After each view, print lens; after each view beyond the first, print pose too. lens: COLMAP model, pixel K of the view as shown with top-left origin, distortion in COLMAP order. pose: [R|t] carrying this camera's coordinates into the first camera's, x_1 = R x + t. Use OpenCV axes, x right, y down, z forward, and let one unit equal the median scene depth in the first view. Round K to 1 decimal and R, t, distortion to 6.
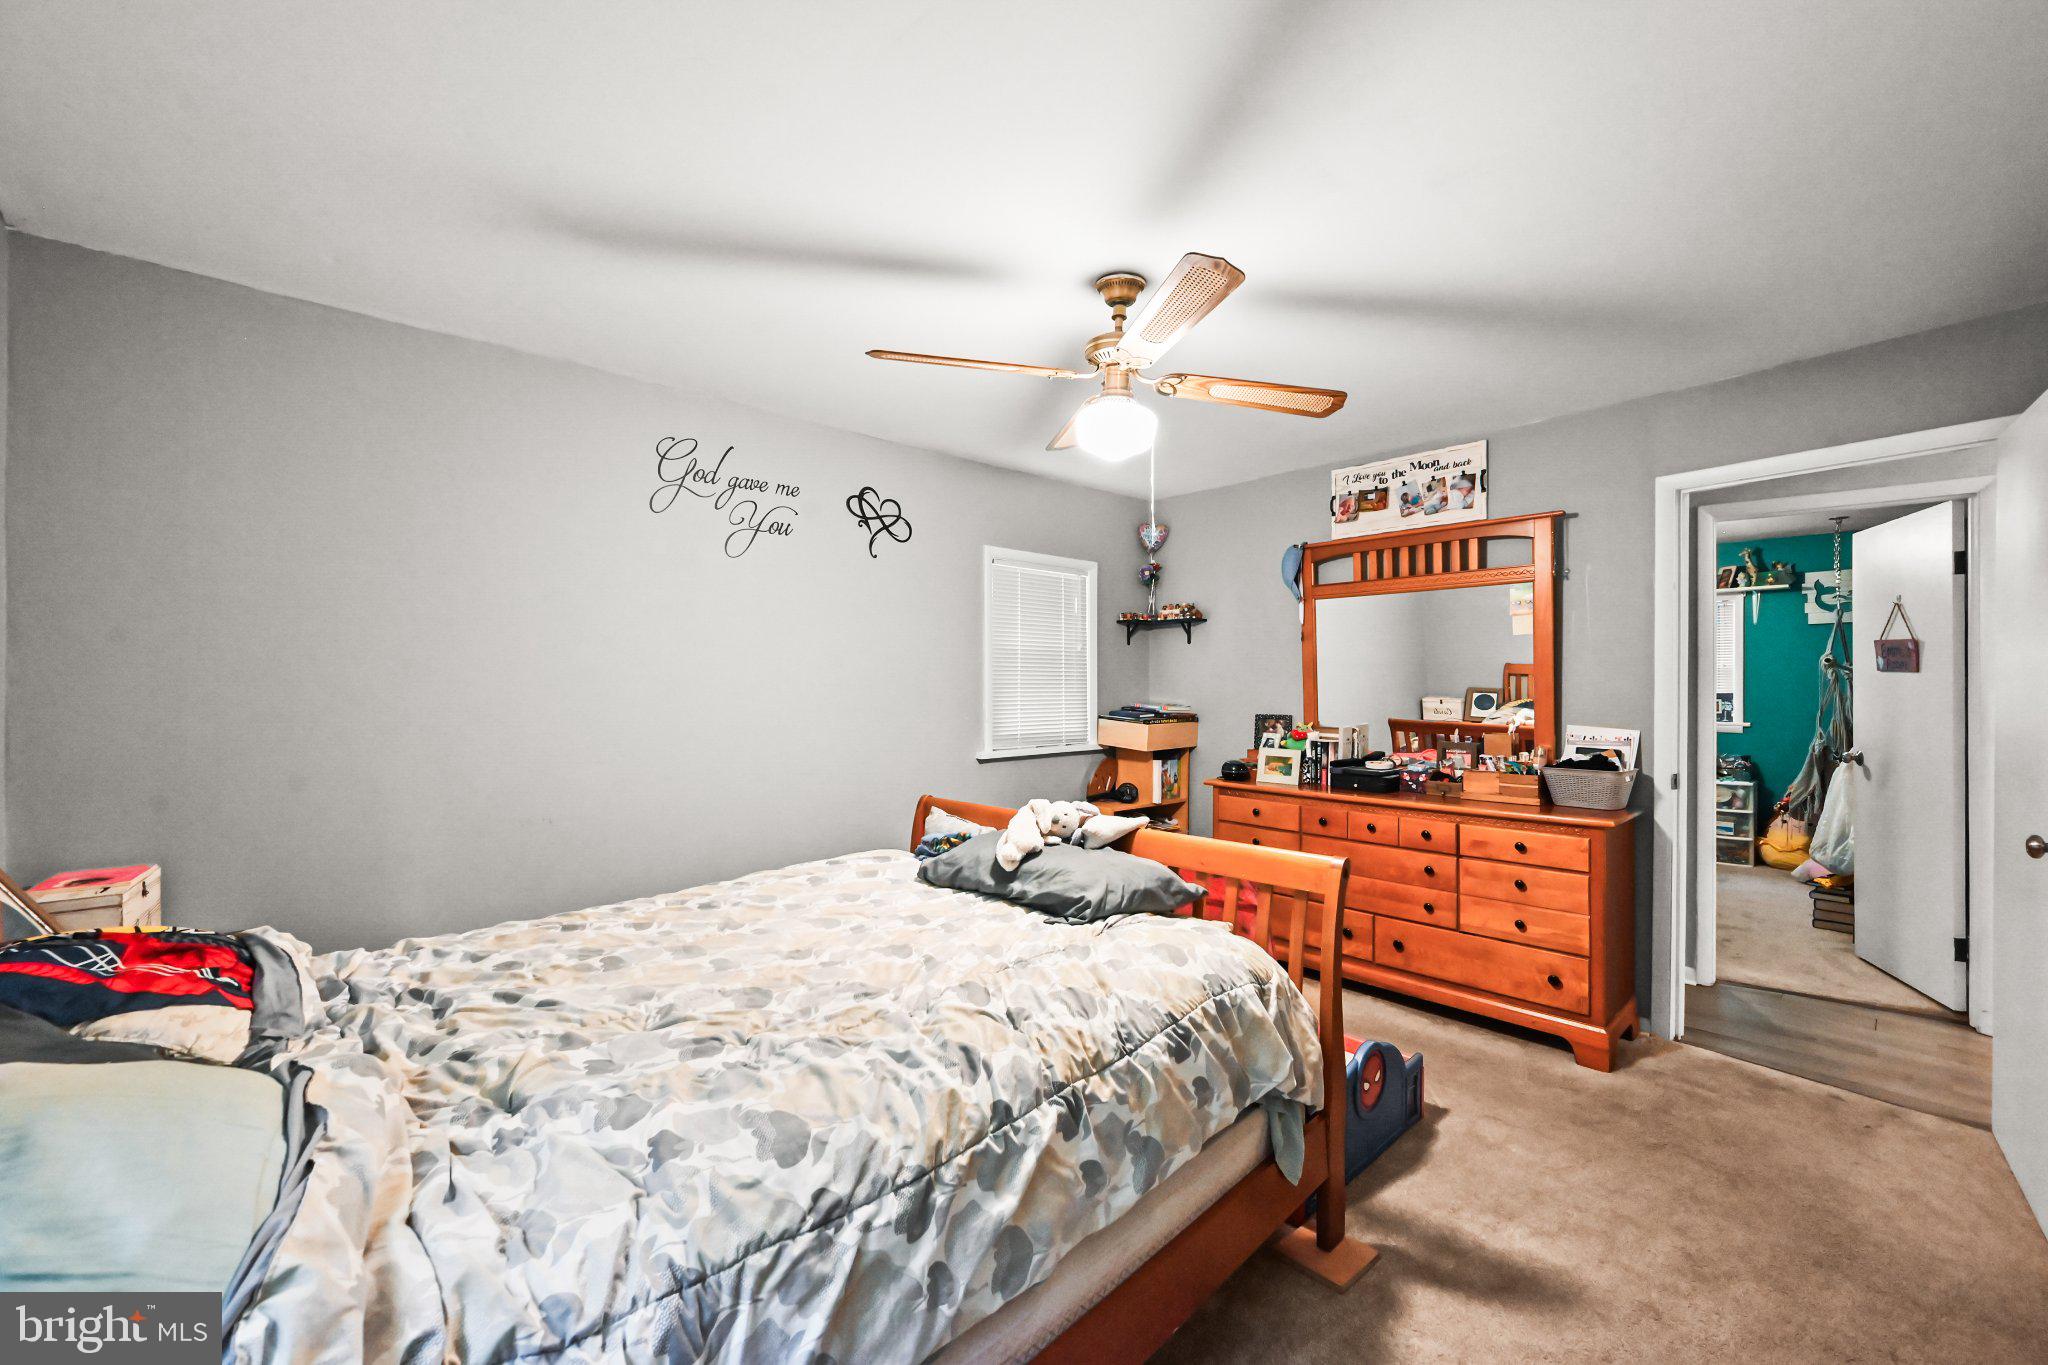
lens RADIAL K [[840.2, 0, 1035.6], [0, 840.2, 687.6], [0, 0, 1]] dist [0.000131, 0.000041]
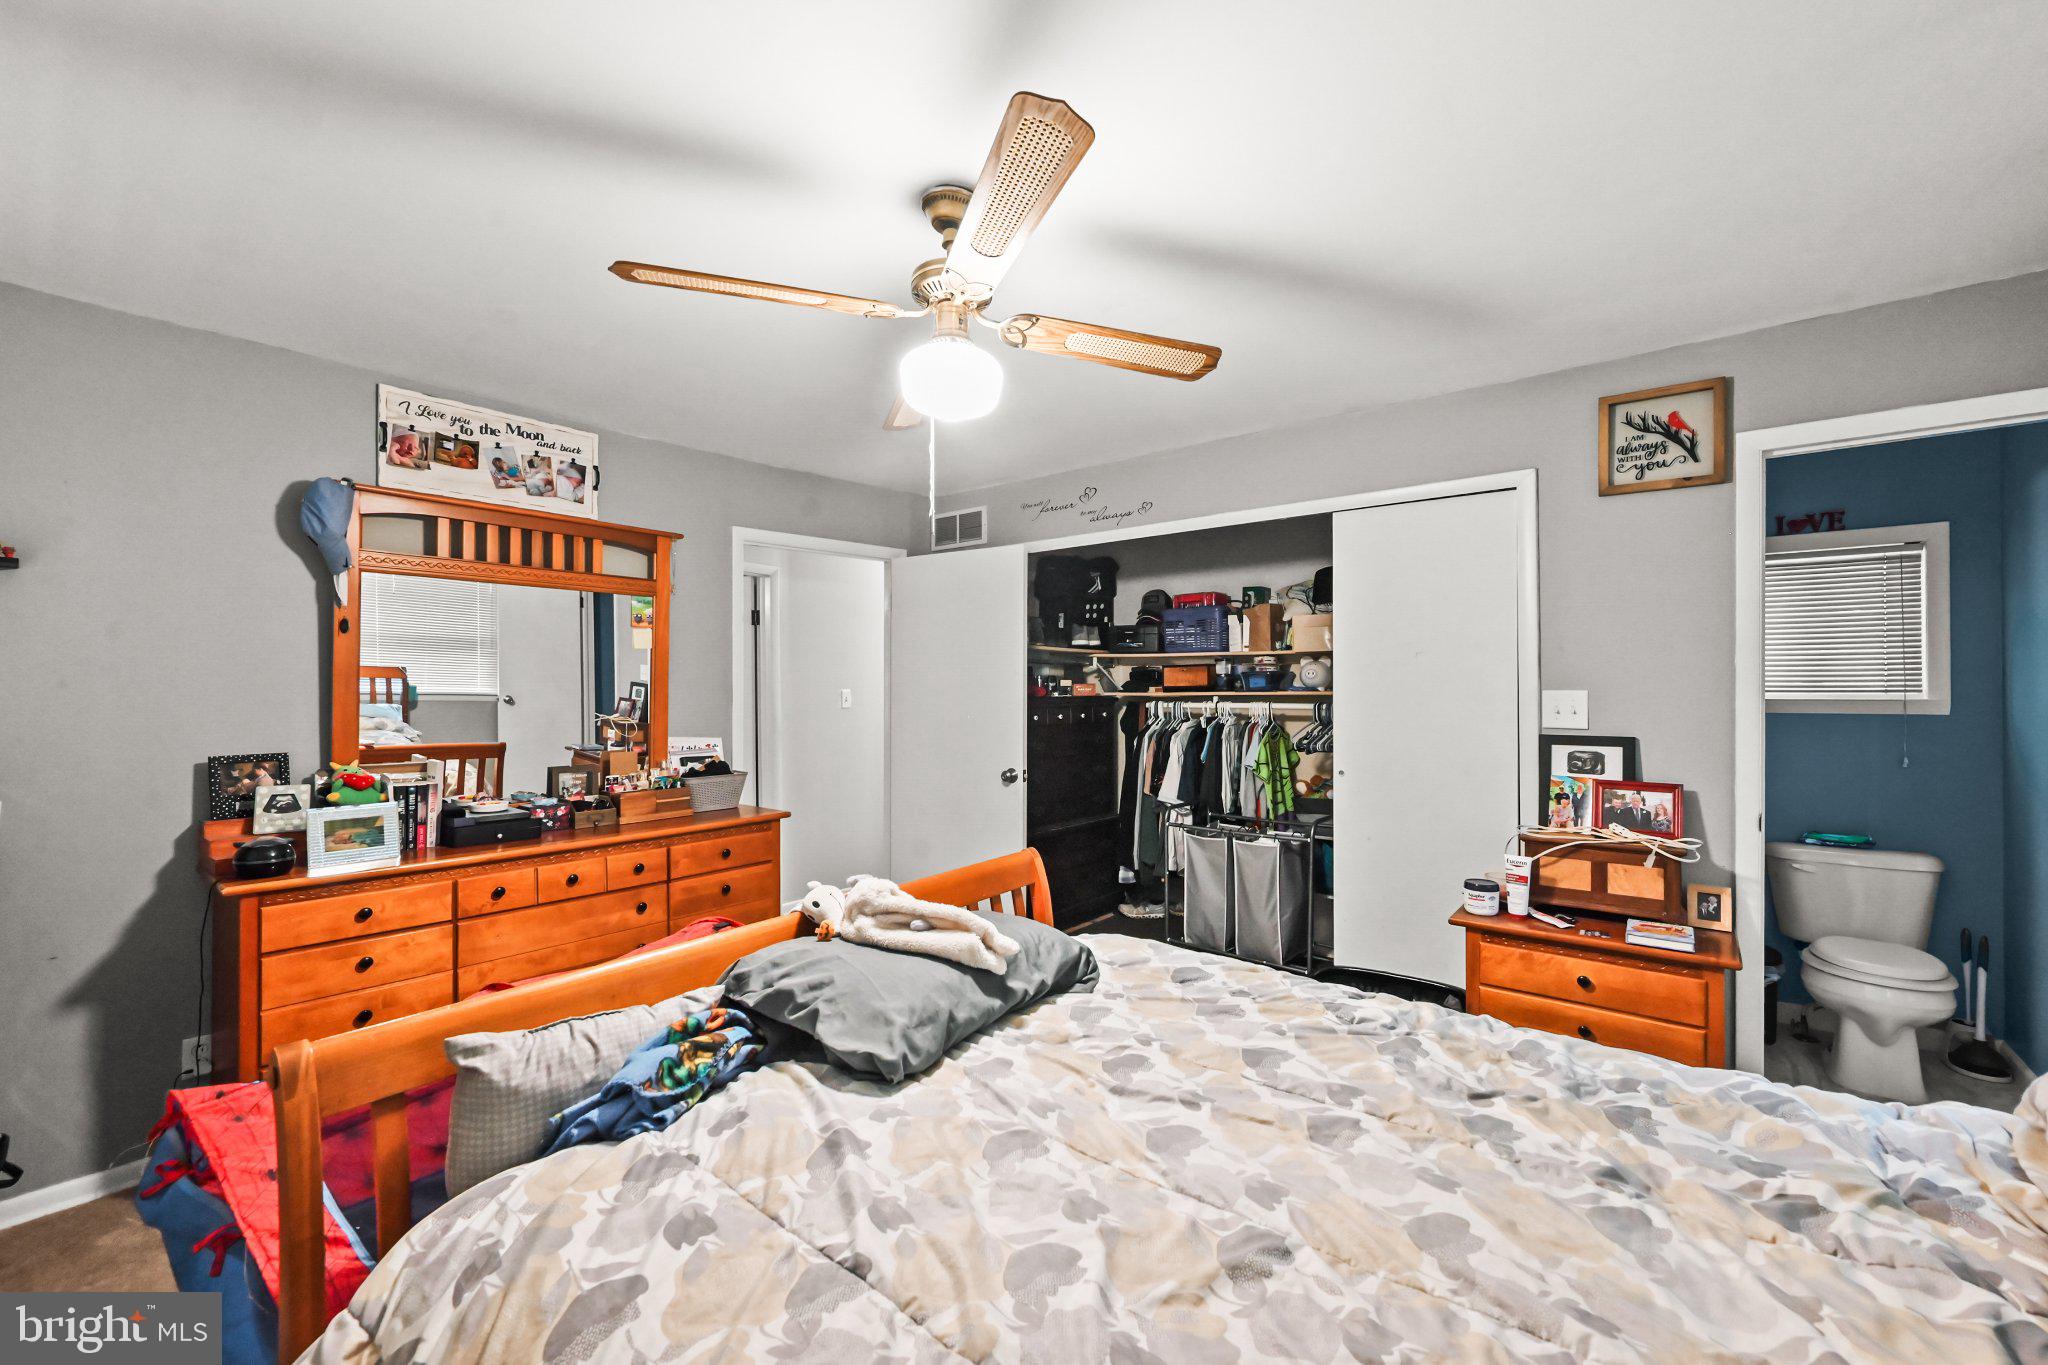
lens RADIAL K [[840.2, 0, 1035.6], [0, 840.2, 687.6], [0, 0, 1]] dist [0.000131, 0.000041]
pose [[-0.158909, 0.007632, 0.987264, -0.424467], [0.006423, 0.999957, -0.006696, -0.007447], [-0.987272, 0.005277, -0.158951, 0.637369]]
